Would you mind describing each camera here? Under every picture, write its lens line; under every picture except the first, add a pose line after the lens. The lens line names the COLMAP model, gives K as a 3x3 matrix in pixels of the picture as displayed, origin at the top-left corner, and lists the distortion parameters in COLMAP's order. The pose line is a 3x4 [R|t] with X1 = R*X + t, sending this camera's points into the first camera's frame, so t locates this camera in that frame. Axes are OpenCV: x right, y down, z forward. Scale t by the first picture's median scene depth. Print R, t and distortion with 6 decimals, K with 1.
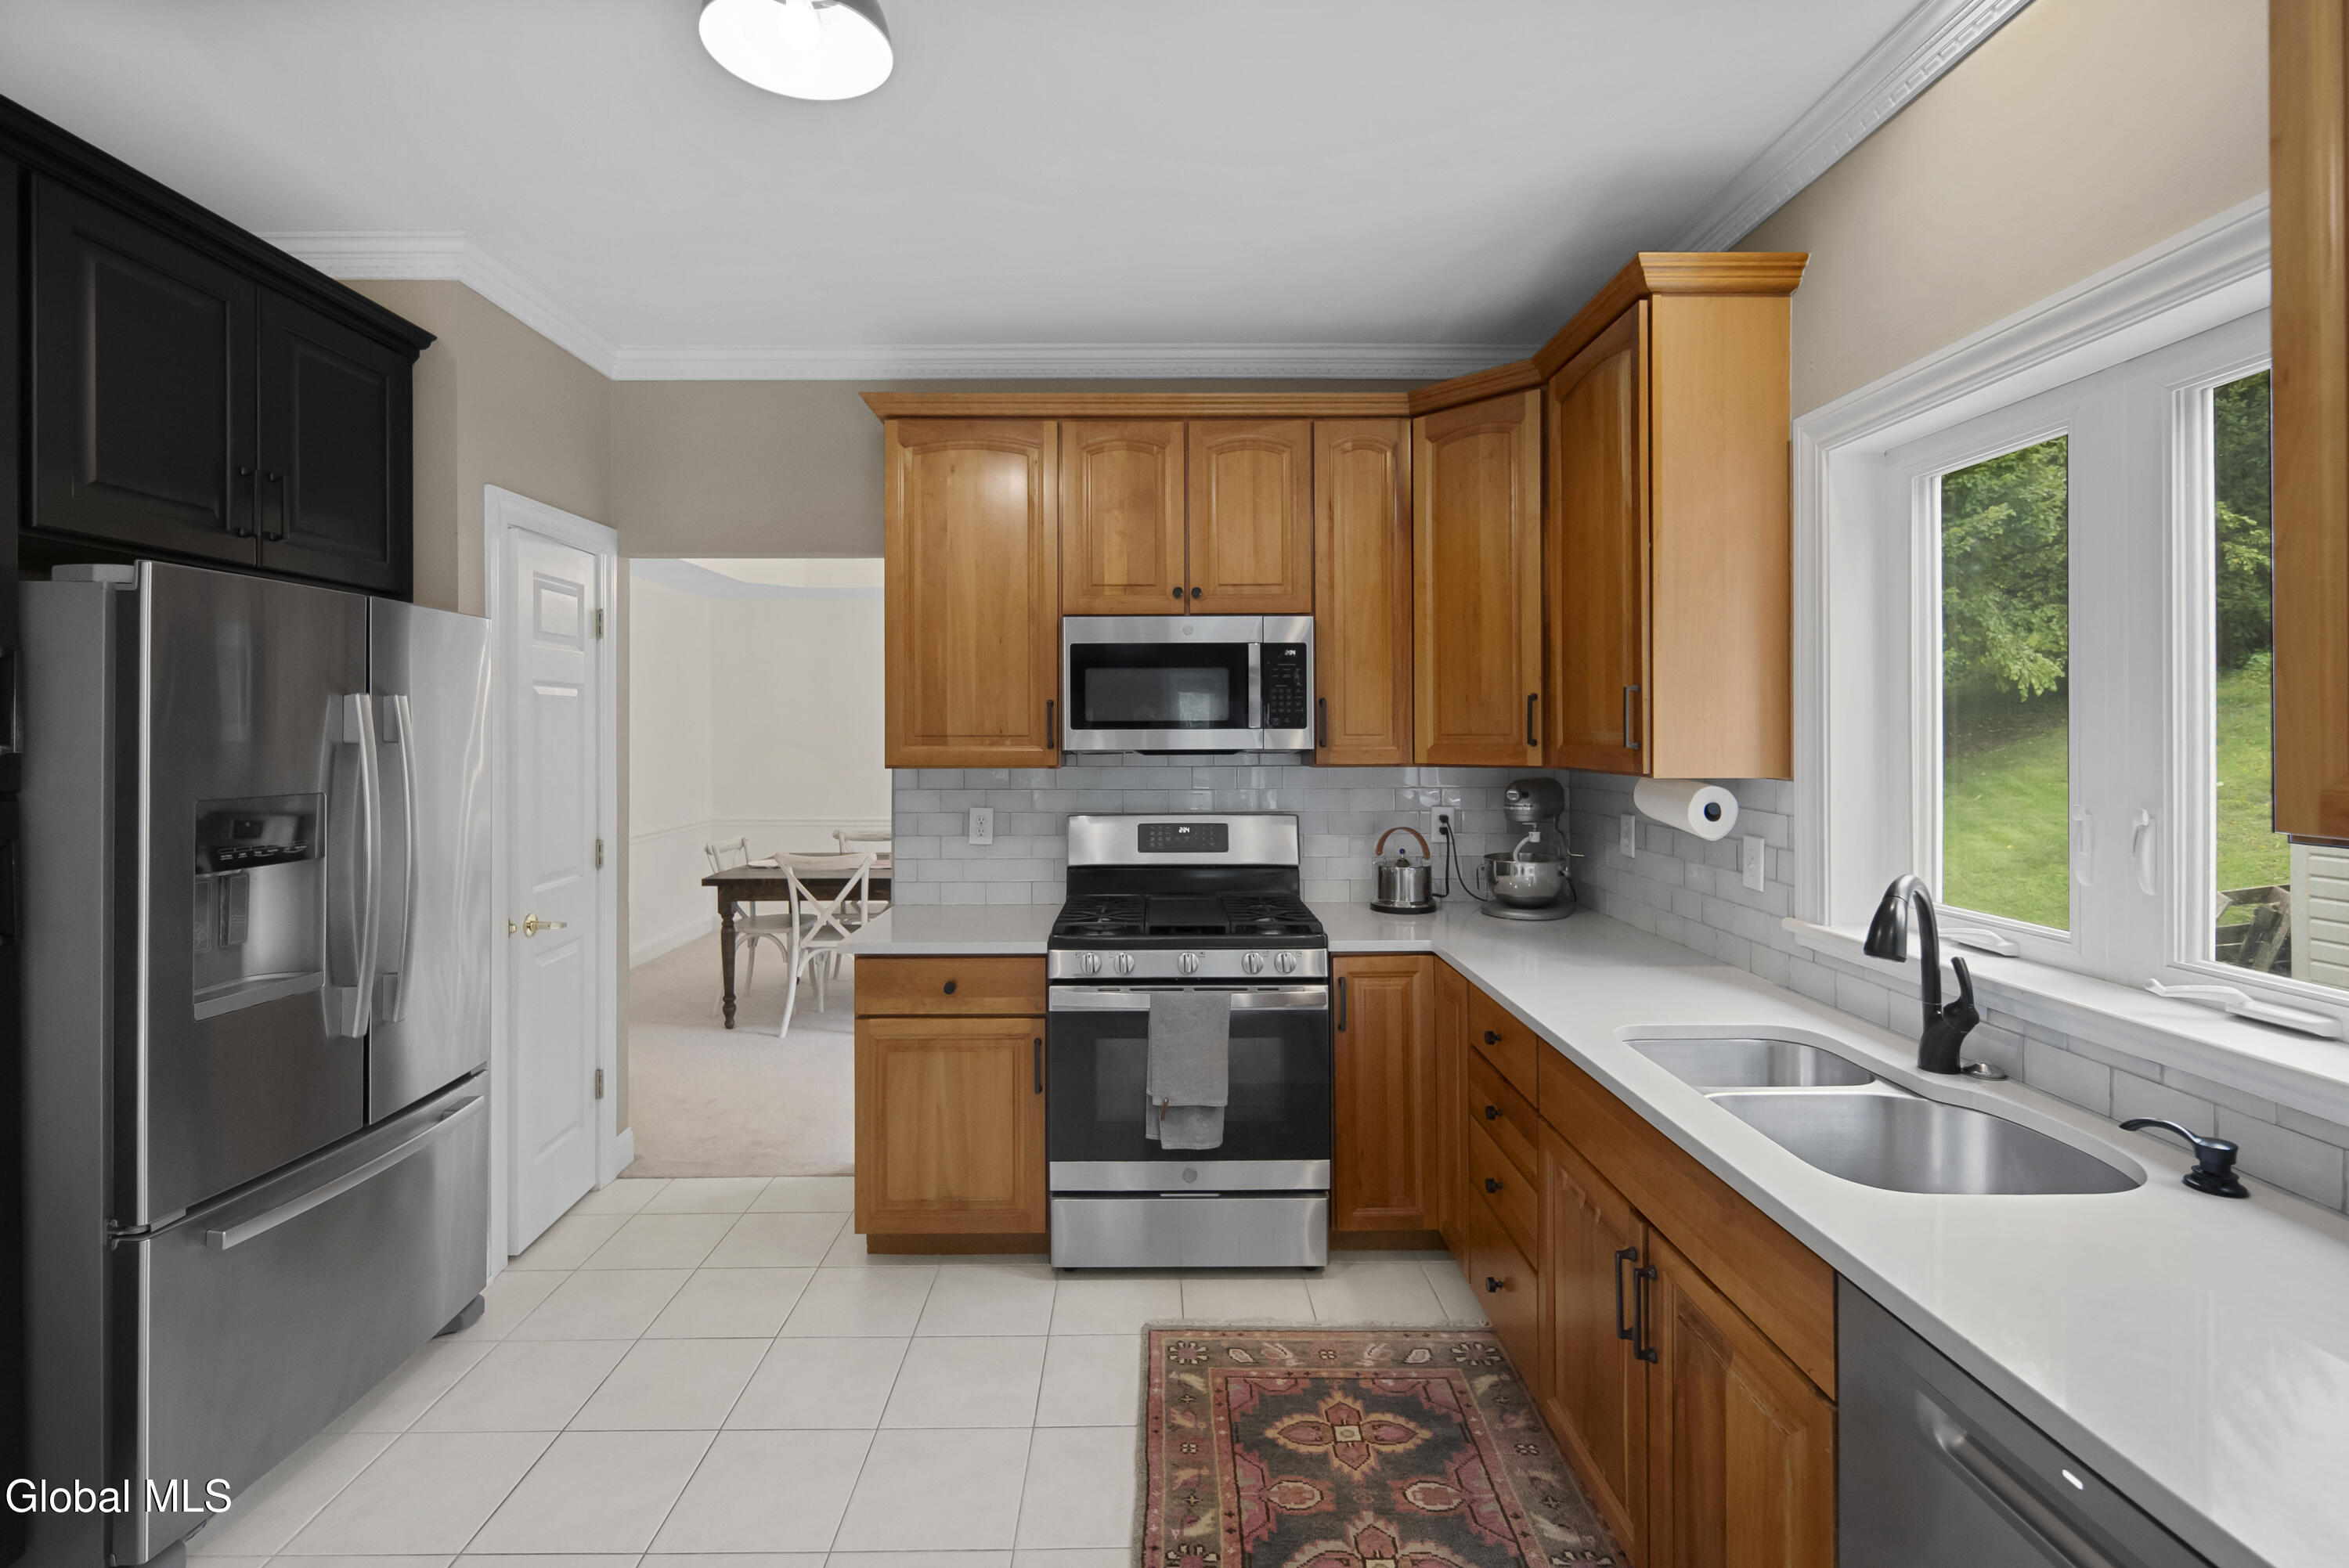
lens RADIAL K [[1051.9, 0, 1165.3], [0, 1051.9, 736.7], [0, 0, 1]] dist [-0.004290, -0.000488]
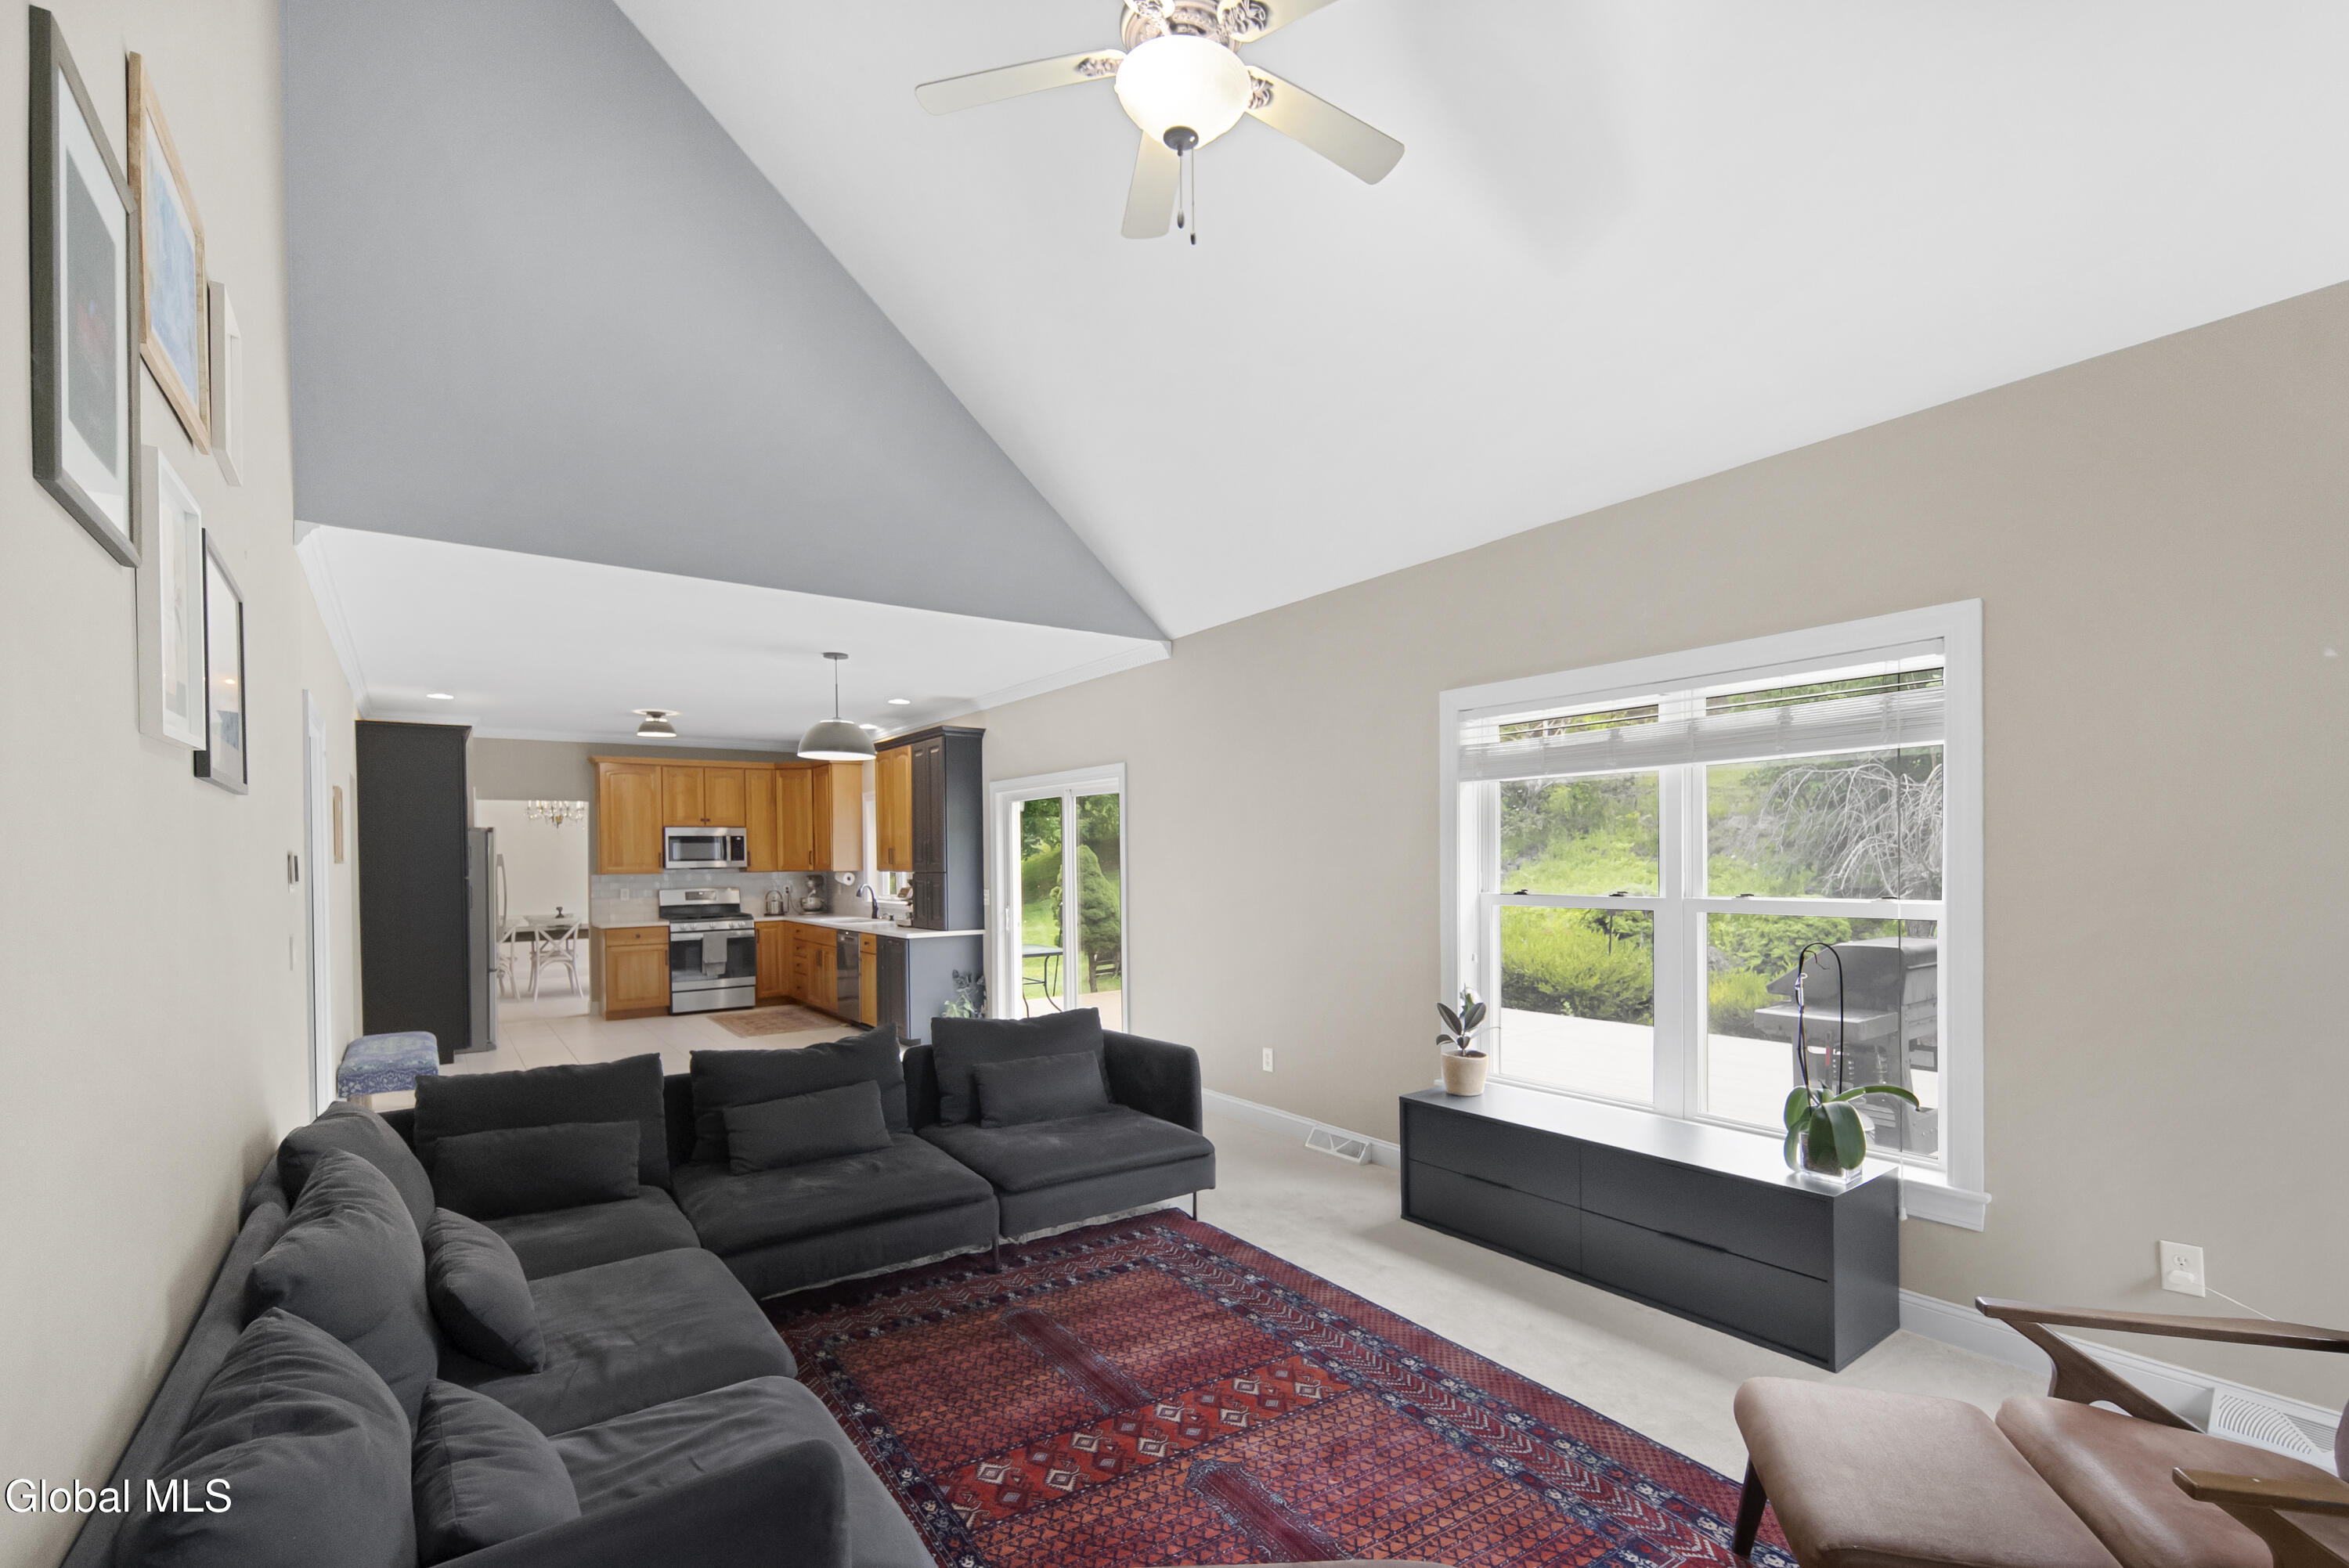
lens RADIAL K [[1051.9, 0, 1205.6], [0, 1051.9, 878.3], [0, 0, 1]] dist [-0.004290, -0.000488]
pose [[0.806889, -0.017331, 0.590449, -0.688724], [0.012095, 0.999845, 0.012819, 0.025063], [-0.590579, -0.003202, 0.806973, -2.703116]]
